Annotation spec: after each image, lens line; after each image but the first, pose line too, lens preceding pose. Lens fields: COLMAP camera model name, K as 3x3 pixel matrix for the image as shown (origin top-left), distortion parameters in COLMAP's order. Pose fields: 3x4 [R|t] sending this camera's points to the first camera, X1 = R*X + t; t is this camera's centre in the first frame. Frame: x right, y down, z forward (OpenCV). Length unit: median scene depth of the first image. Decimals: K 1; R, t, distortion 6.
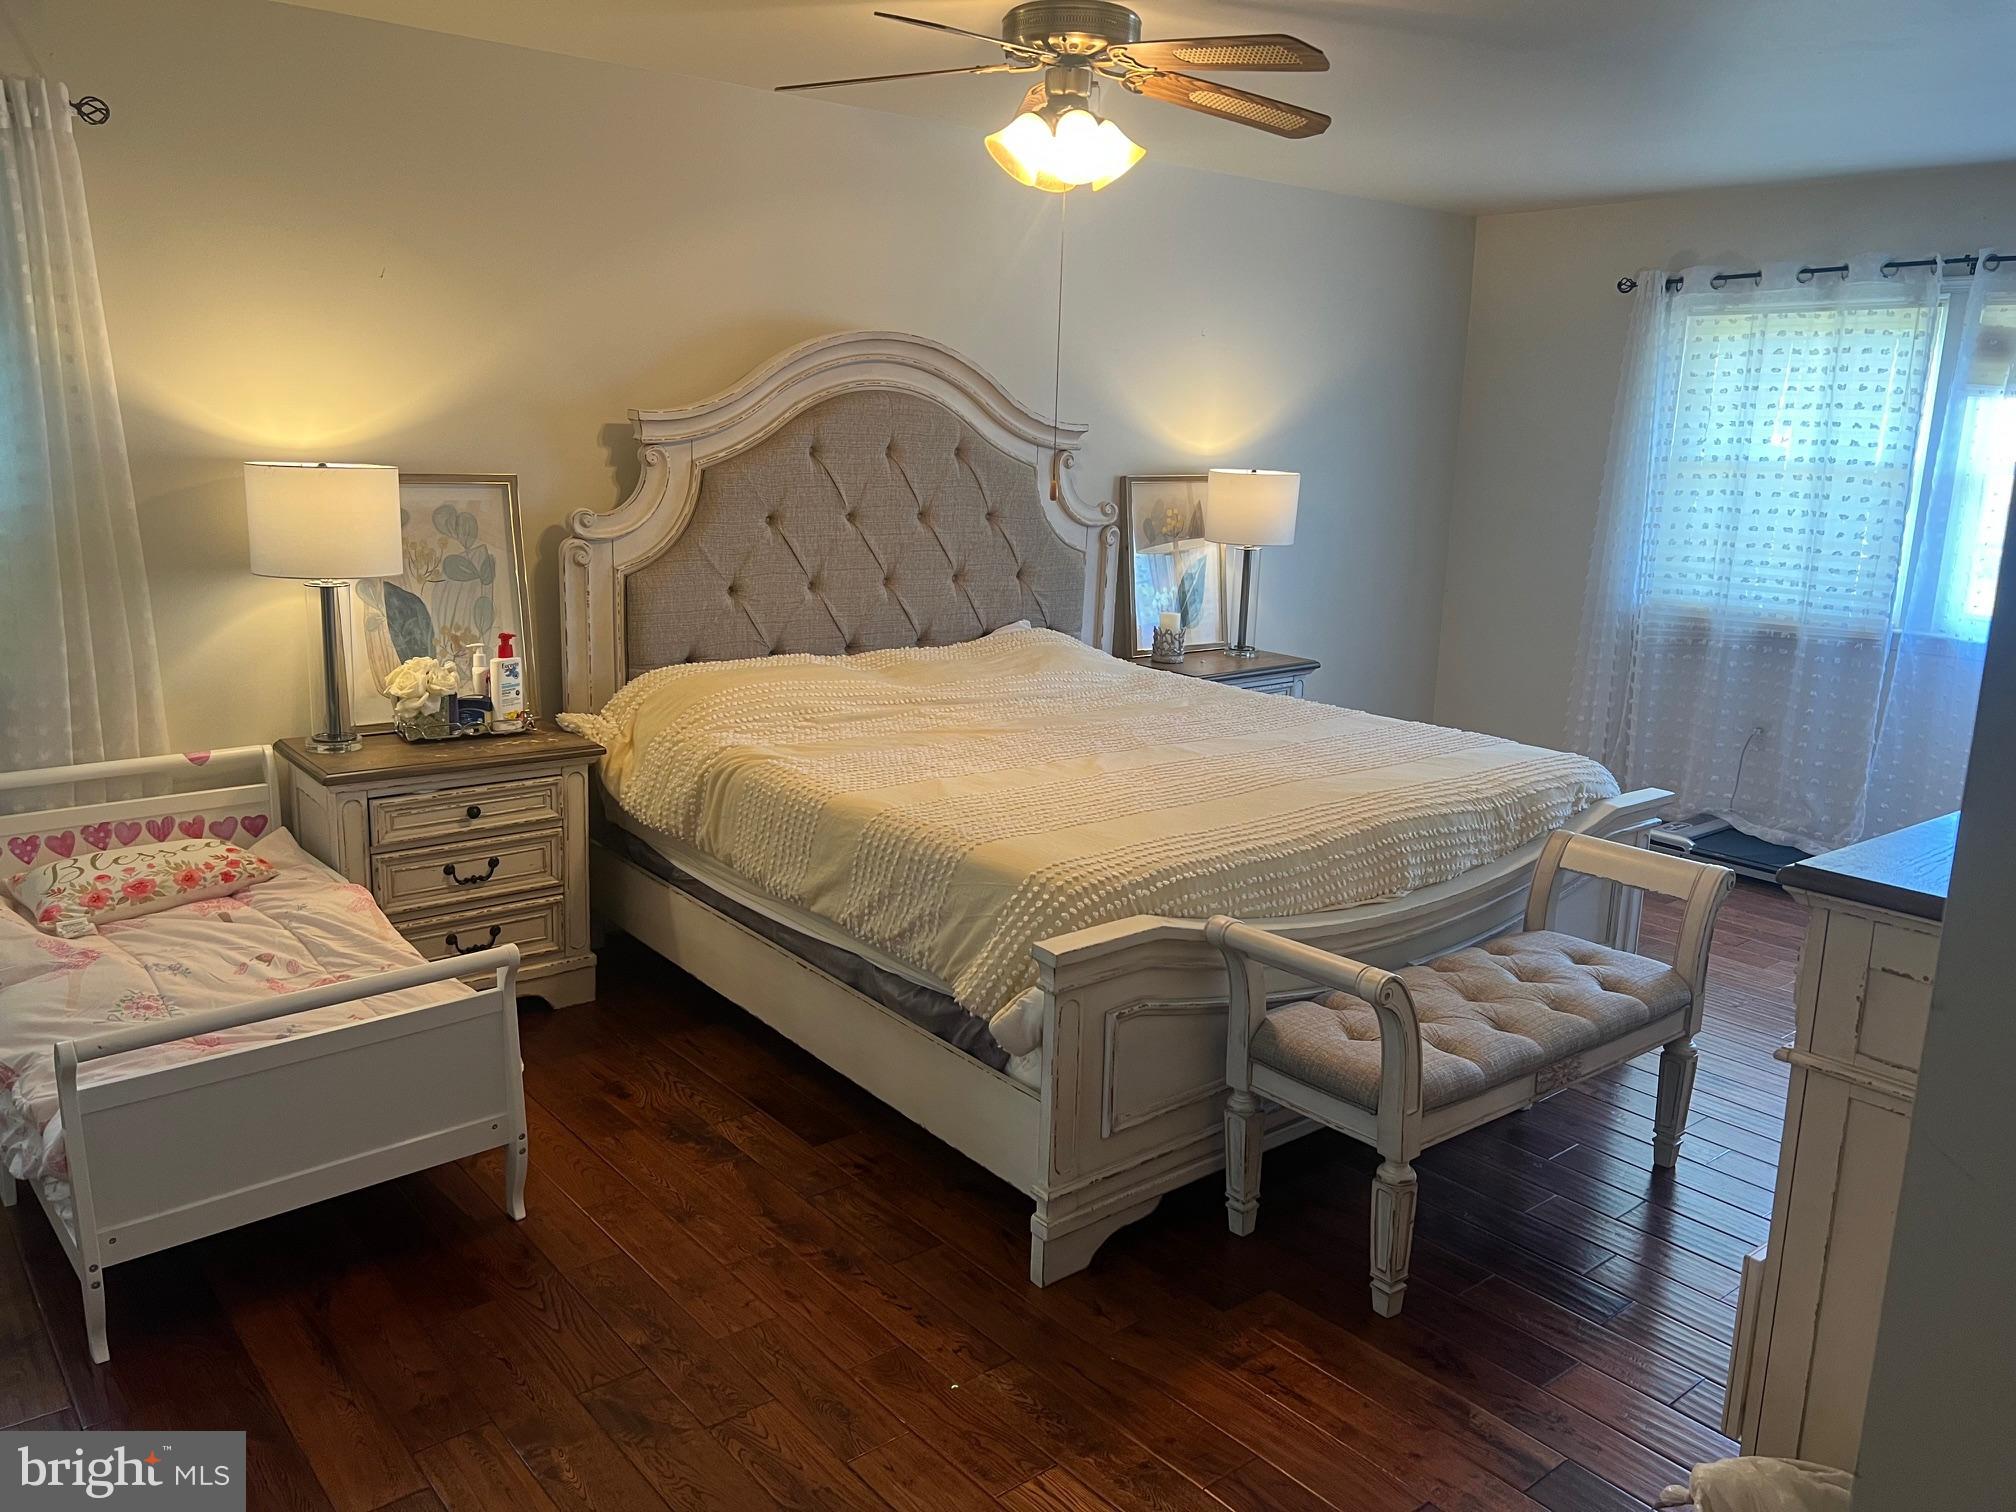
lens RADIAL K [[1536.0, 0, 1004.9], [0, 1536.0, 755.5], [0, 0, 1]] dist [0.102494, -0.126965]
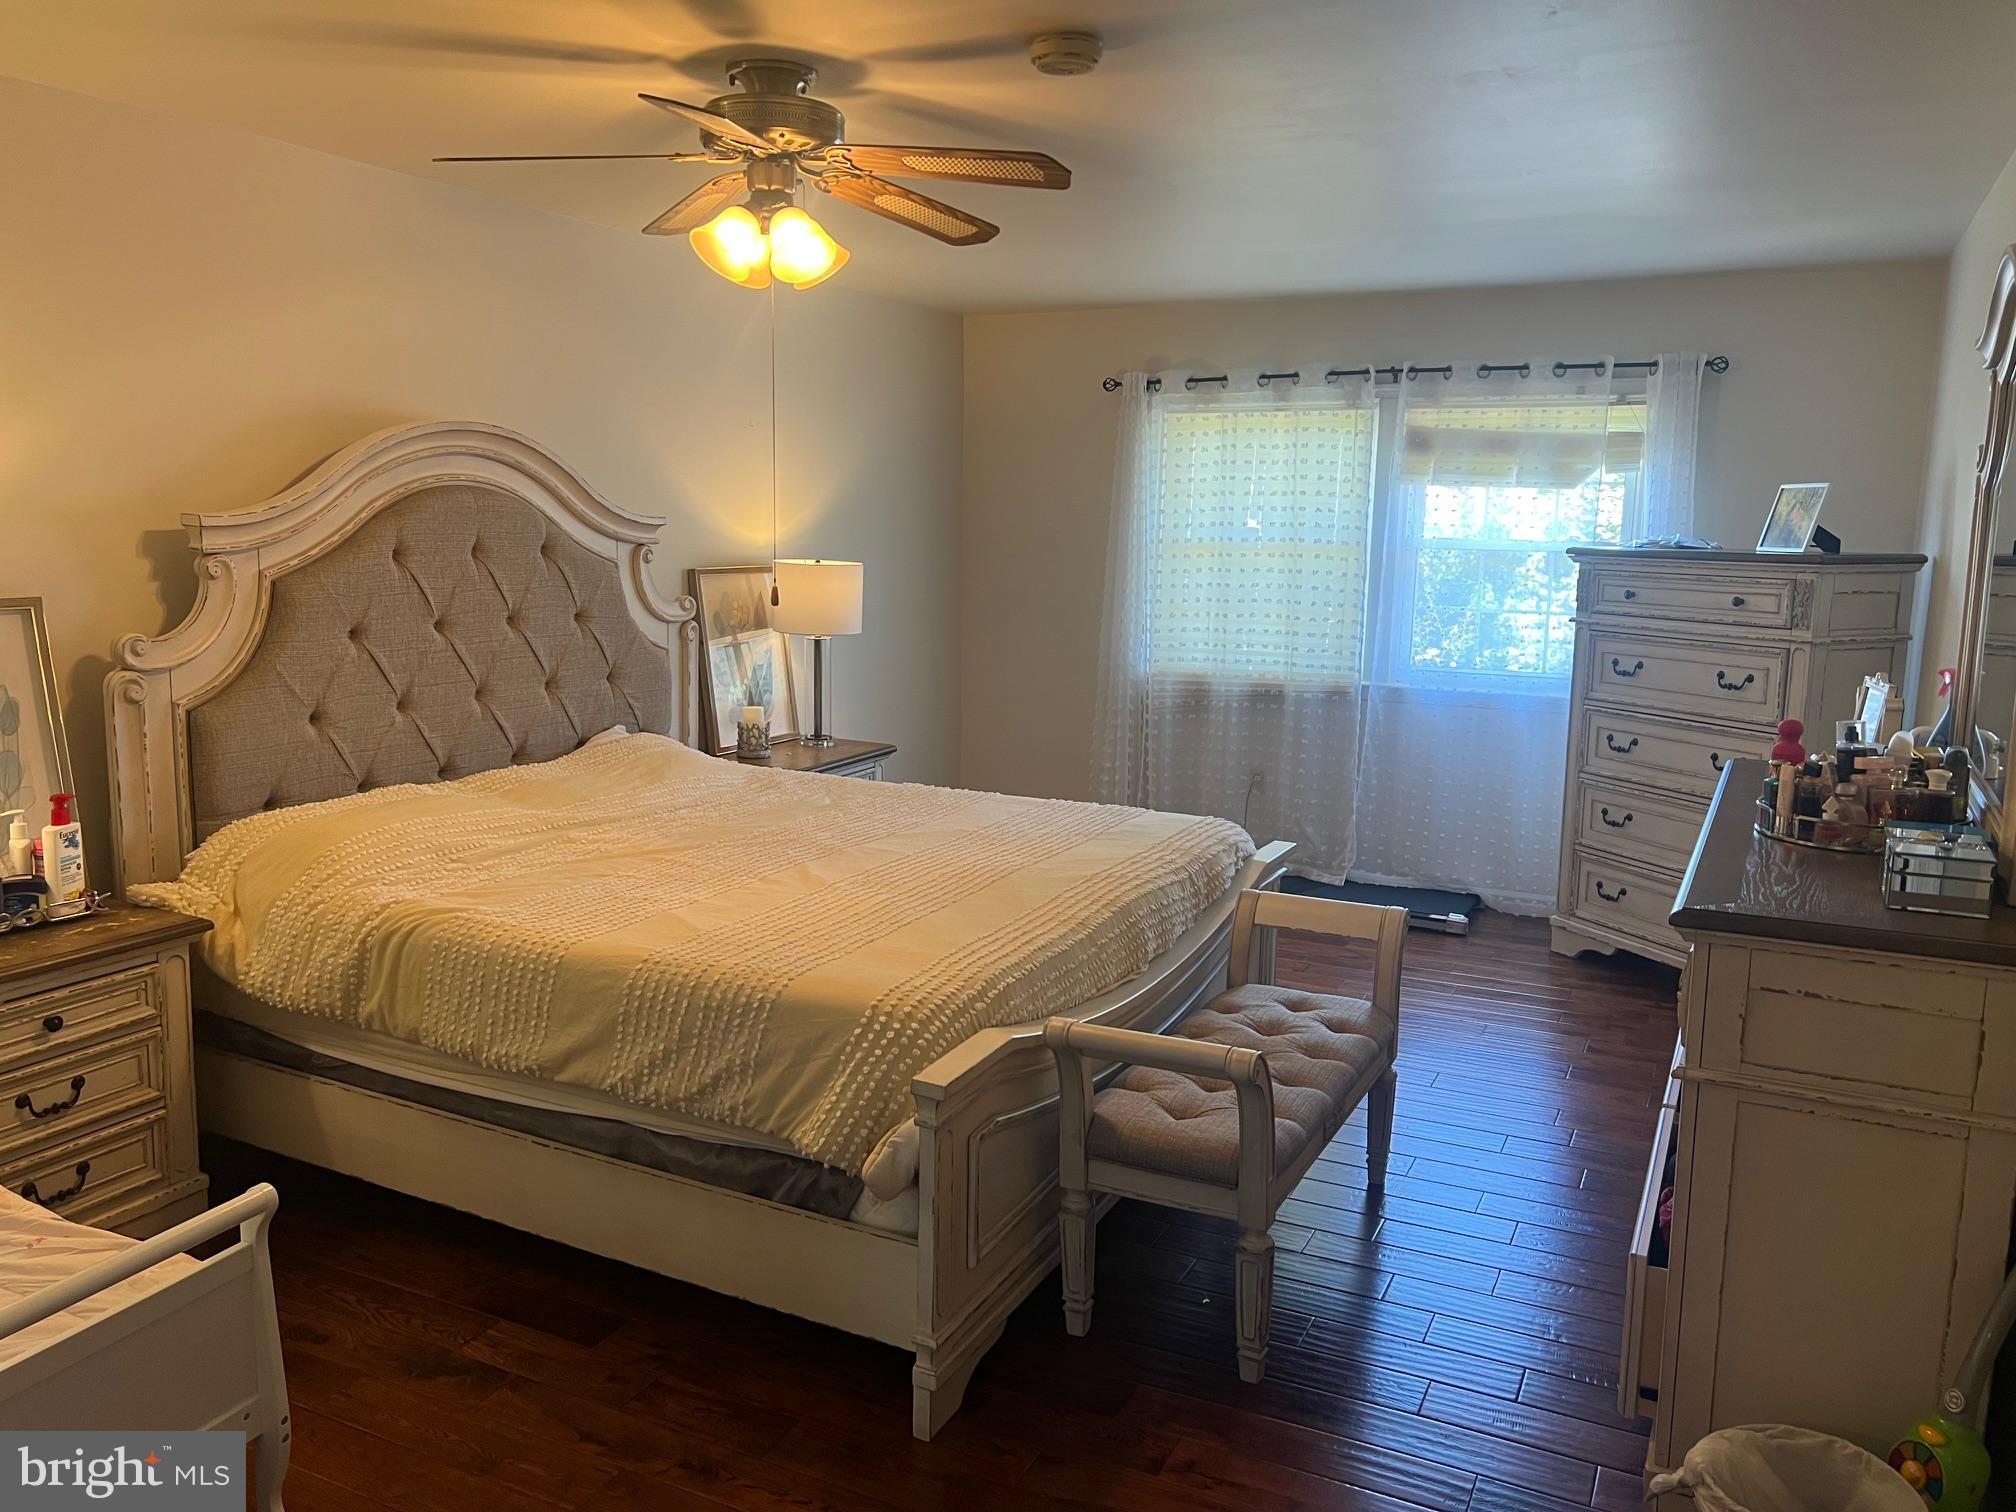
lens RADIAL K [[1543.2, 0, 1008.0], [0, 1543.2, 768.5], [0, 0, 1]] dist [0.067992, -0.079022]
pose [[0.913624, -0.082670, 0.398066, -0.184315], [0.097924, 0.995029, -0.018106, -0.027904], [-0.394590, 0.055522, 0.917178, 0.060703]]
